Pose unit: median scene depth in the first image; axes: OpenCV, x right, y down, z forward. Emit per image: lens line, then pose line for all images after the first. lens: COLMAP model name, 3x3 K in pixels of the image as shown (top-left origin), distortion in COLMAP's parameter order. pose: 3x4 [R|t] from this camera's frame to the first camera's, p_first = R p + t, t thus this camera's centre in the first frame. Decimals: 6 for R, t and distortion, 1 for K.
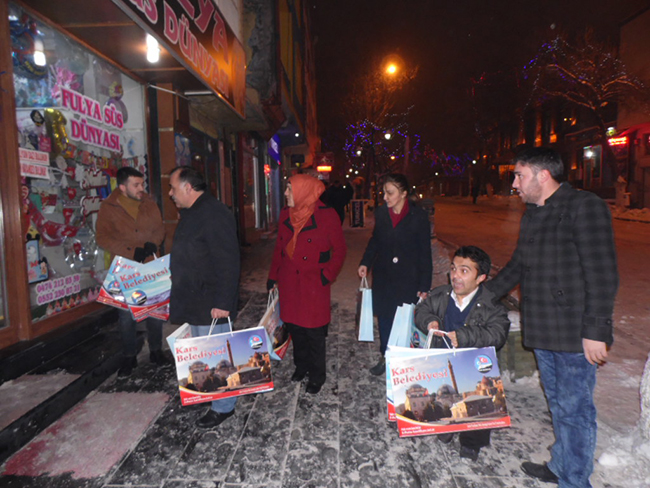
lens RADIAL K [[443.4, 0, 325.0], [0, 443.4, 244.0], [0, 0, 1]] dist [-0.002559, -0.001102]
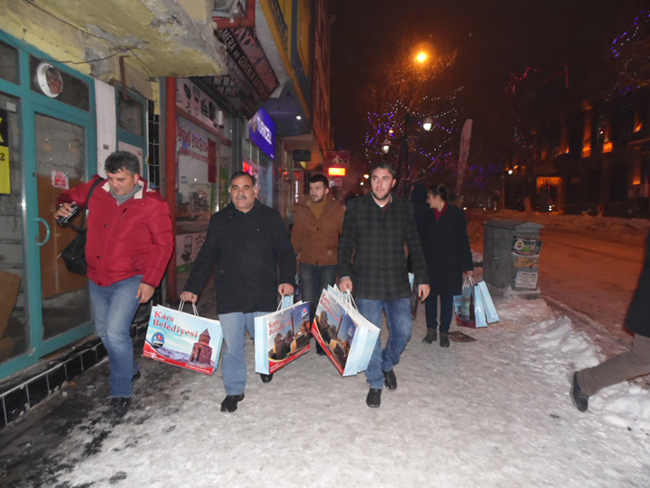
lens RADIAL K [[443.4, 0, 325.0], [0, 443.4, 244.0], [0, 0, 1]] dist [-0.002559, -0.001102]
pose [[0.998947, 0.039733, -0.022958, 0.001008], [-0.040105, 0.999068, -0.015950, -0.024699], [0.022303, 0.016854, 0.999609, 0.194567]]
